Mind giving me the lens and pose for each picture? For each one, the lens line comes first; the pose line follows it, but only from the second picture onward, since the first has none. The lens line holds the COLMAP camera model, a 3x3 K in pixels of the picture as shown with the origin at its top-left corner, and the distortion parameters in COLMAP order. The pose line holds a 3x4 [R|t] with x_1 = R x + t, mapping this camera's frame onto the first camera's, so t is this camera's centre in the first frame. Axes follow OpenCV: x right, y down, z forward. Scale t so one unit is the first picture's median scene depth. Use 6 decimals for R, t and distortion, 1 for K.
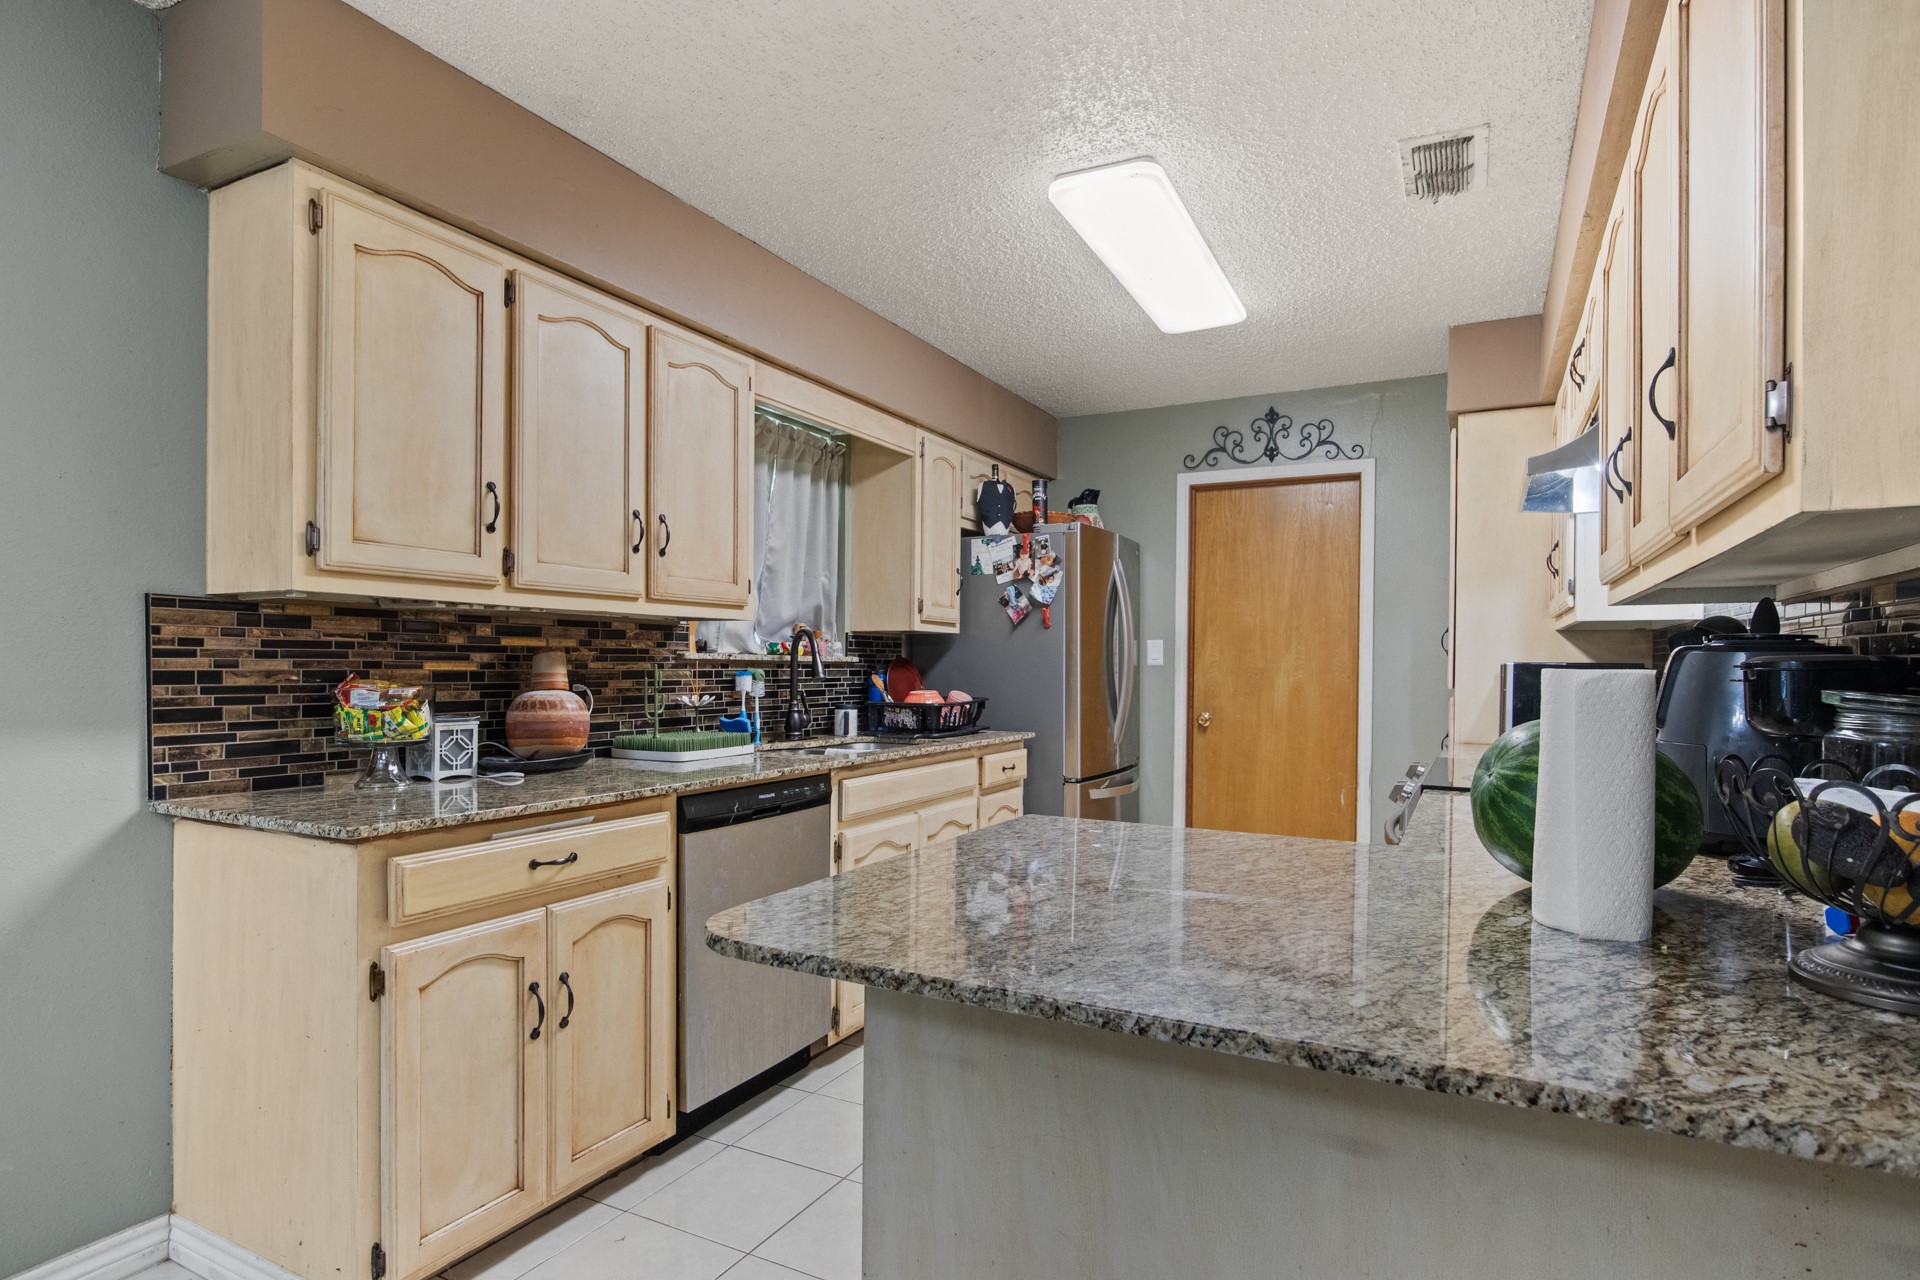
lens RADIAL K [[985.2, 0, 968.6], [0, 985.2, 670.0], [0, 0, 1]] dist [-0.005173, -0.002244]
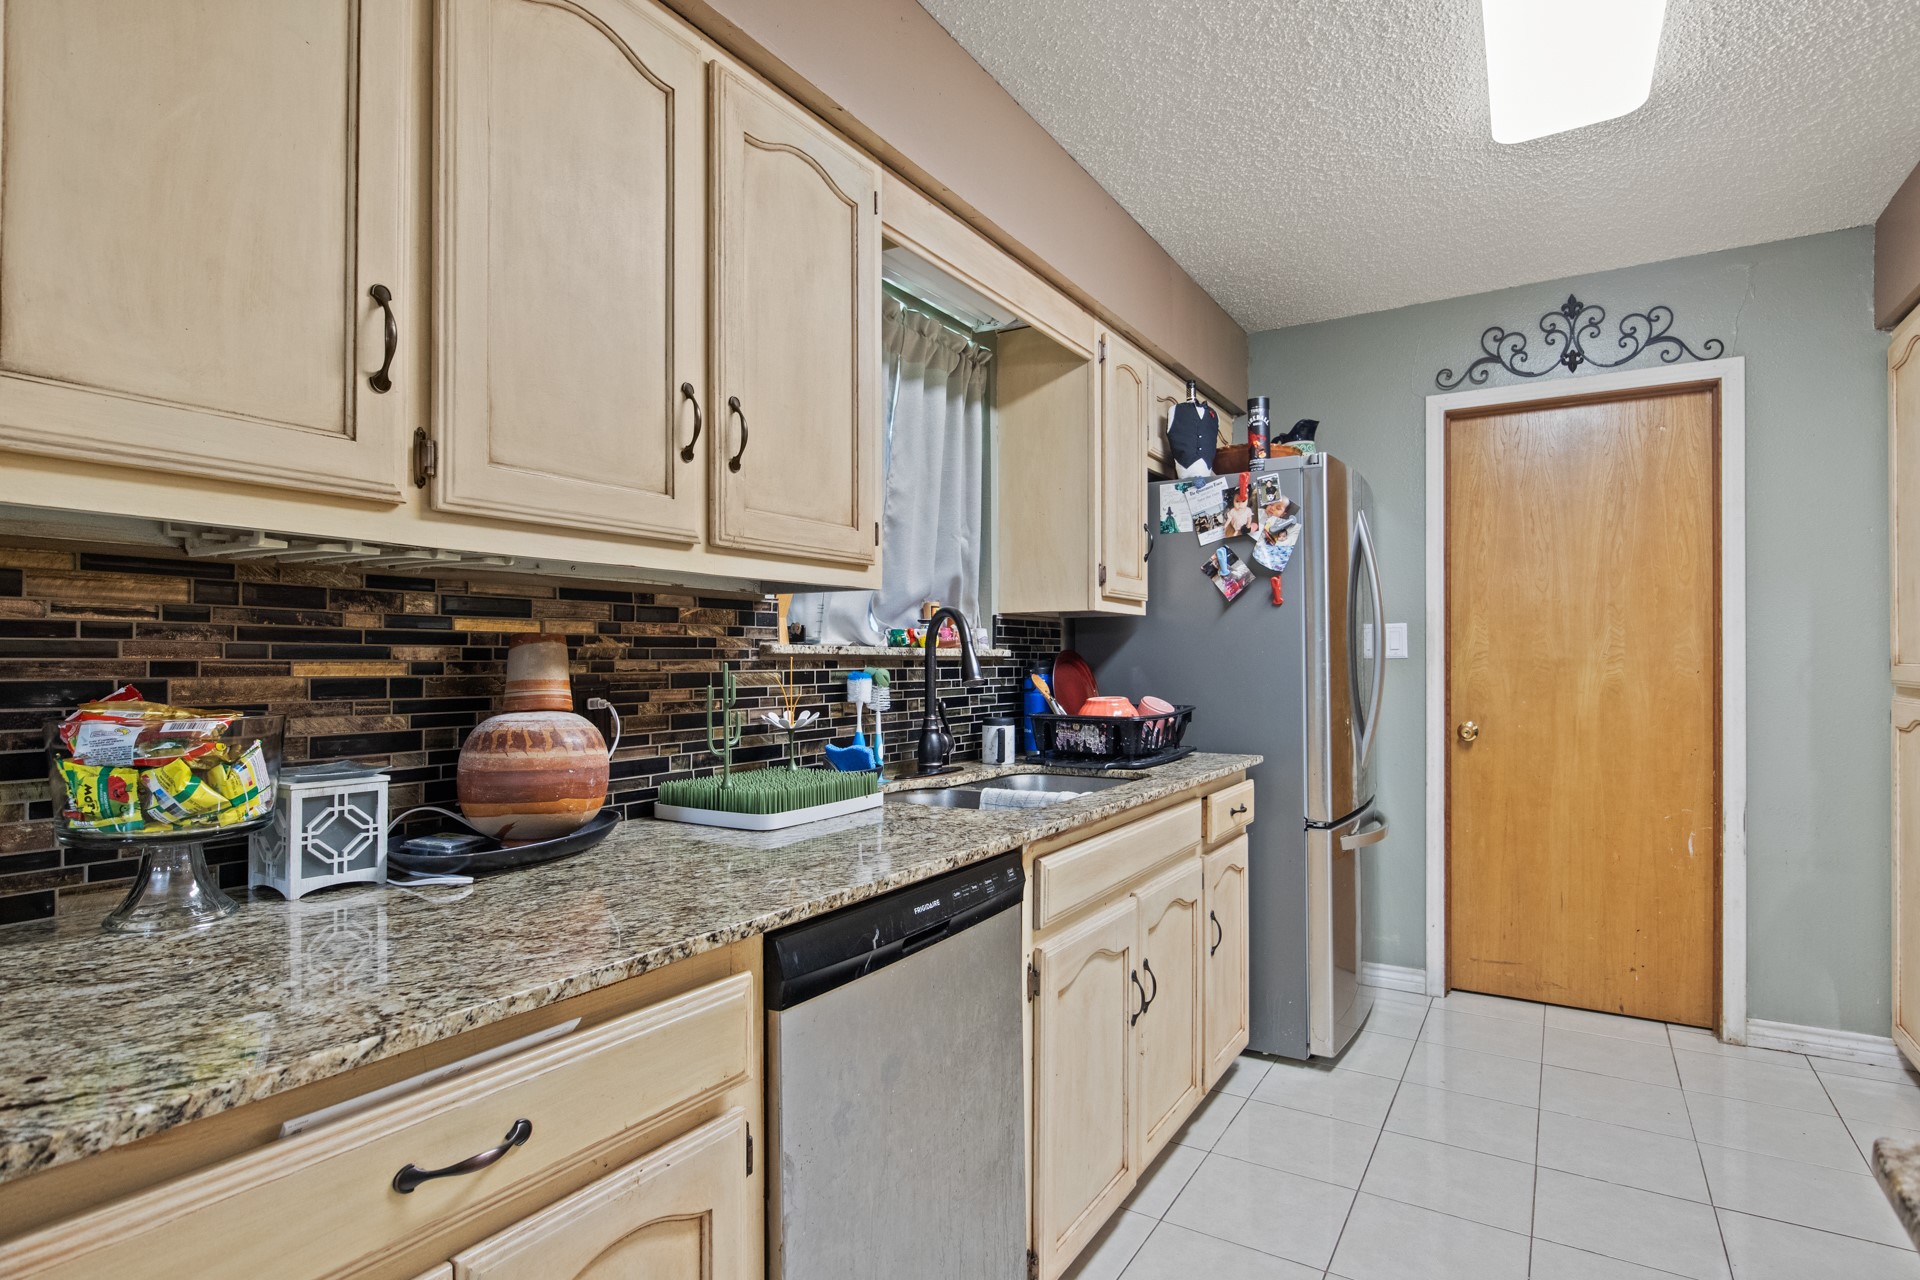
lens RADIAL K [[985.2, 0, 962.7], [0, 985.2, 654.1], [0, 0, 1]] dist [-0.005173, -0.002244]
pose [[0.996572, -0.008706, -0.082268, -0.097516], [0.007819, 0.999908, -0.011092, -0.002528], [0.082357, 0.010410, 0.996549, 0.323881]]
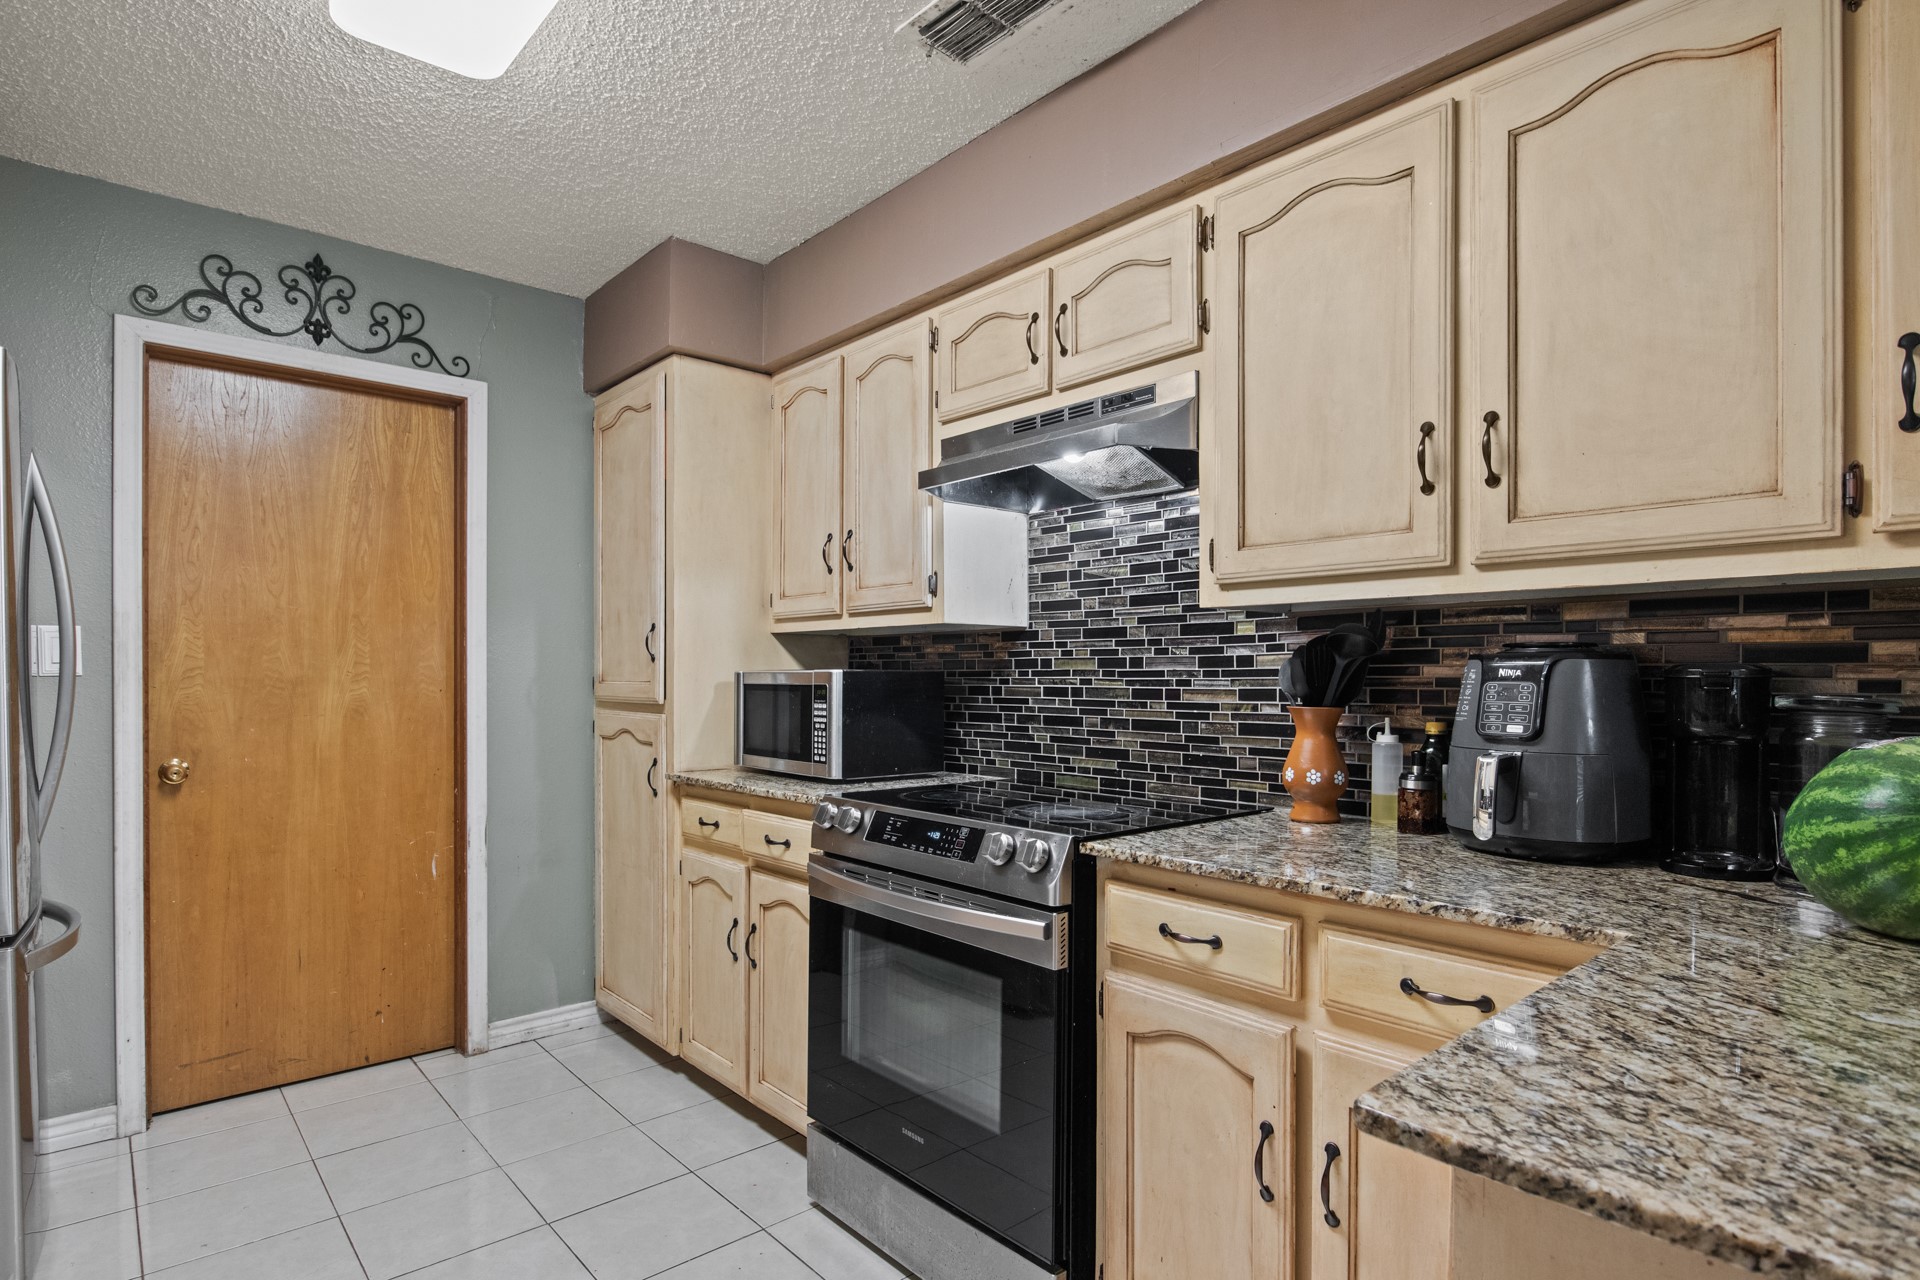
lens RADIAL K [[985.2, 0, 958.8], [0, 985.2, 686.6], [0, 0, 1]] dist [-0.005173, -0.002244]
pose [[0.354284, -0.015247, 0.935014, -0.163007], [0.006379, 0.999883, 0.013888, -0.003802], [-0.935116, 0.001044, 0.354339, 0.517173]]
